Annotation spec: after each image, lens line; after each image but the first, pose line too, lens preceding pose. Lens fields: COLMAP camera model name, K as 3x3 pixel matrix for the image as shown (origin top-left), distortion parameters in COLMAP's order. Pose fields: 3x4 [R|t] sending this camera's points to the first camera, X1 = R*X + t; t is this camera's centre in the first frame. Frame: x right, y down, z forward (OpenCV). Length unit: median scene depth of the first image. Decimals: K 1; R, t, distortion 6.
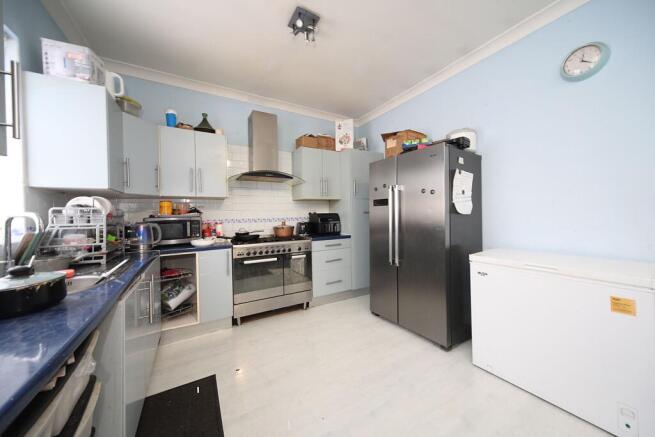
lens RADIAL K [[235.4, 0, 327.5], [0, 235.4, 218.5], [0, 0, 1]] dist [0.001263, 0.000152]
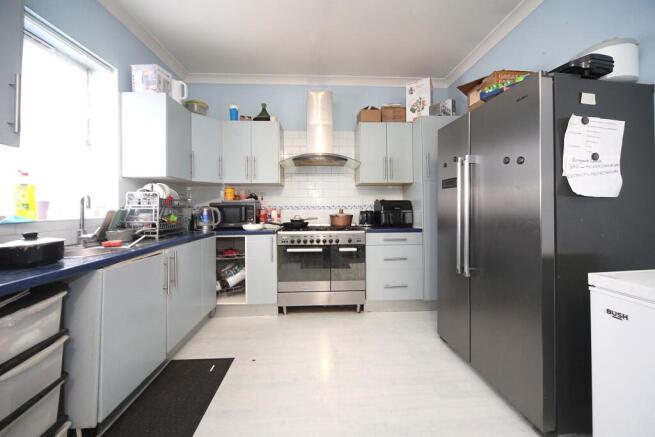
lens RADIAL K [[247.3, 0, 326.6], [0, 247.3, 207.3], [0, 0, 1]] dist [-0.001284, -0.000135]
pose [[0.882366, 0.012400, -0.470400, 0.260740], [-0.017667, 0.999821, -0.006785, 0.016418], [0.470232, 0.014297, 0.882427, 0.183274]]
